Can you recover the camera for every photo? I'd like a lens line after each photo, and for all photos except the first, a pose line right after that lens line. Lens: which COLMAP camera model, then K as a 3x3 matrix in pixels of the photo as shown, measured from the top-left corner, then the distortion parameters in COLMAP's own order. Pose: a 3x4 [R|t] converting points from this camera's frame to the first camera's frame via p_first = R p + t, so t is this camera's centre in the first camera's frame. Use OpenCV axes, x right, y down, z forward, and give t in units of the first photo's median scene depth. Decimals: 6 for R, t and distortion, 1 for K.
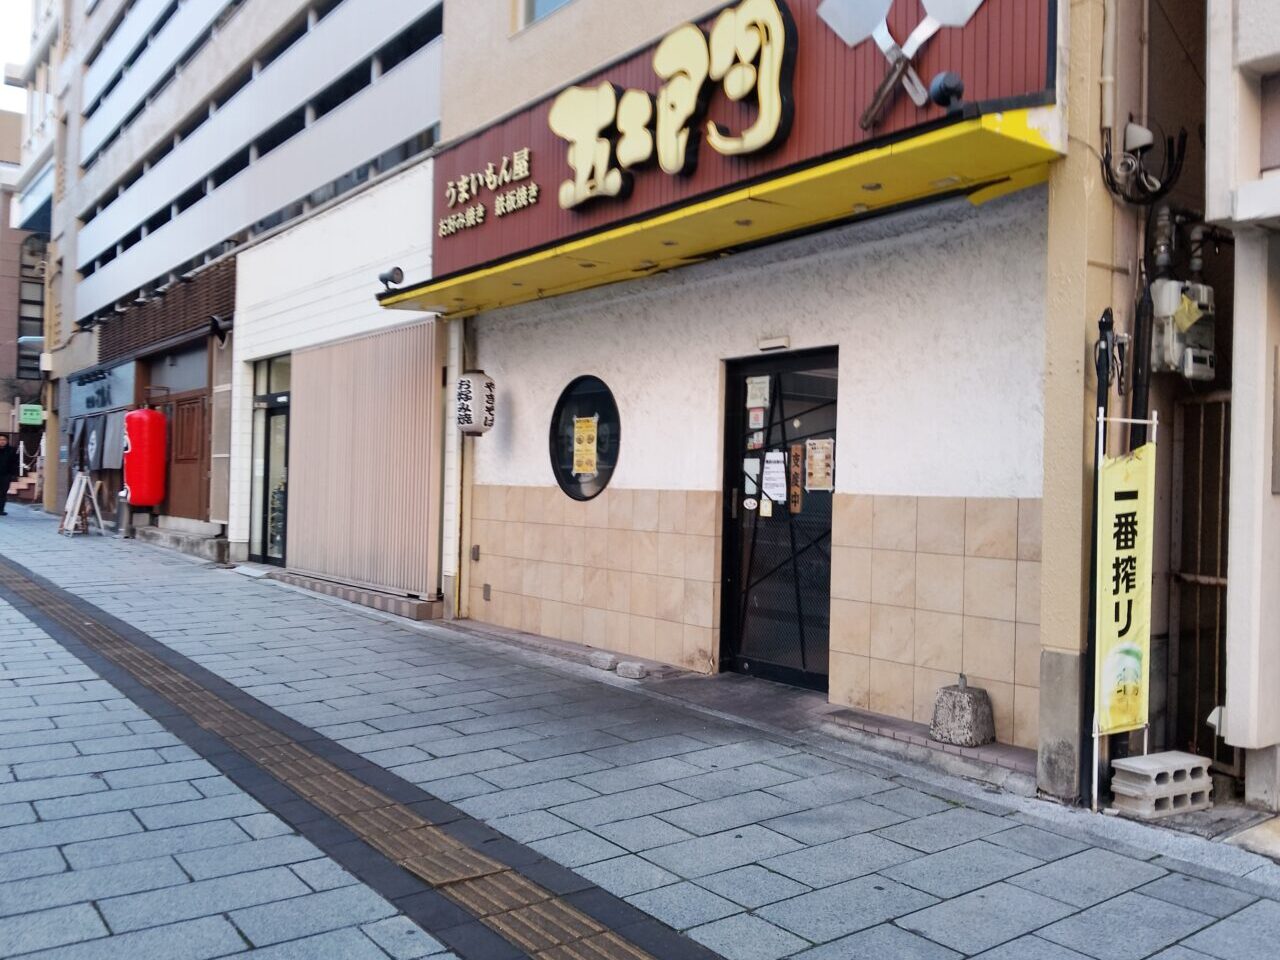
lens RADIAL K [[1076.1, 0, 643.4], [0, 1076.1, 479.2], [0, 0, 1]] dist [0.000537, -0.013070]
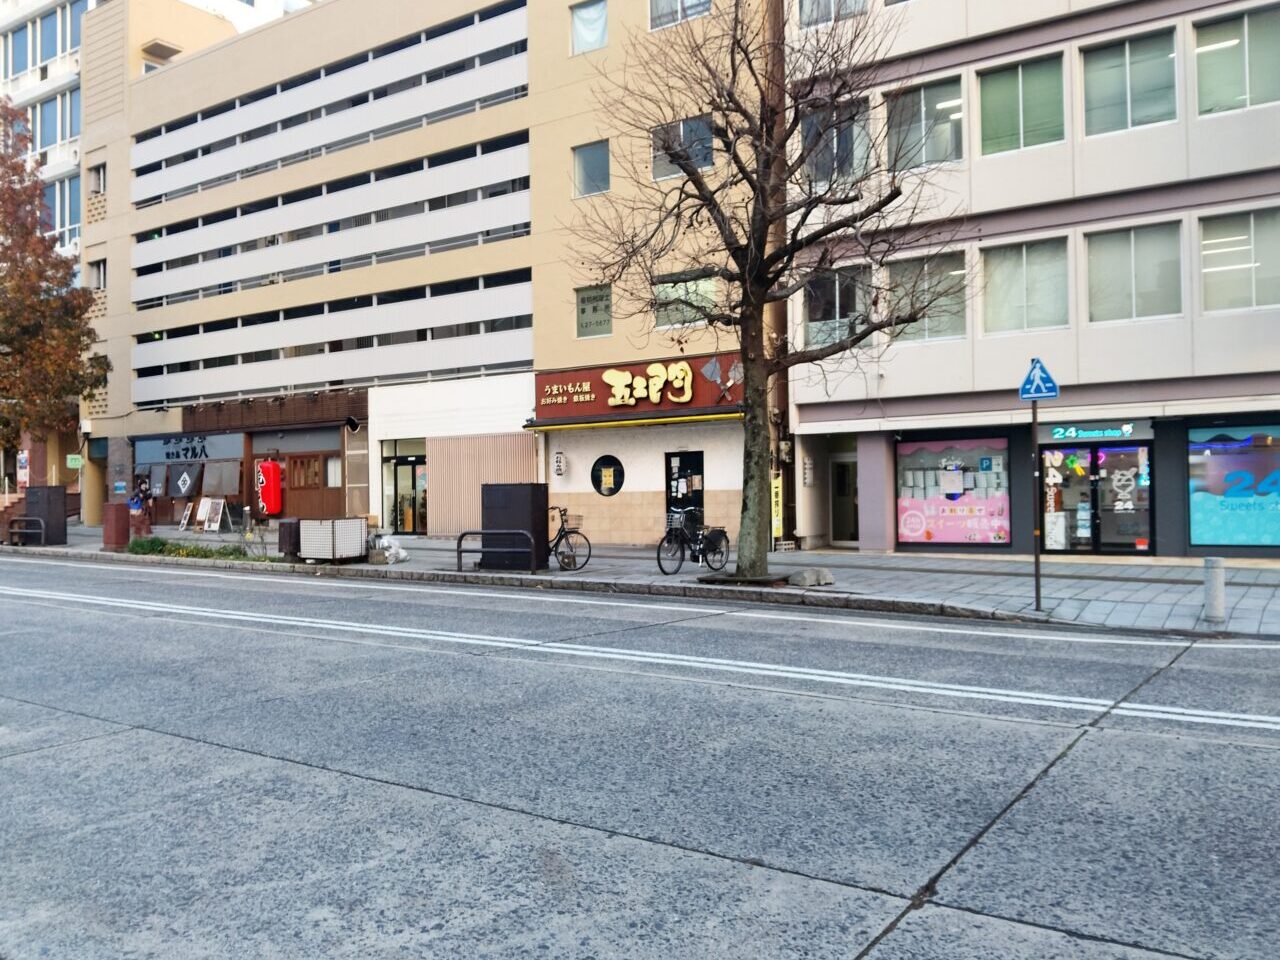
lens RADIAL K [[1008.8, 0, 639.5], [0, 1008.8, 479.0], [0, 0, 1]] dist [0.031576, -0.065693]
pose [[0.944857, -0.036762, 0.325412, -1.081191], [0.037994, 0.999275, 0.002572, -0.039075], [-0.325270, 0.009933, 0.945569, -2.077536]]
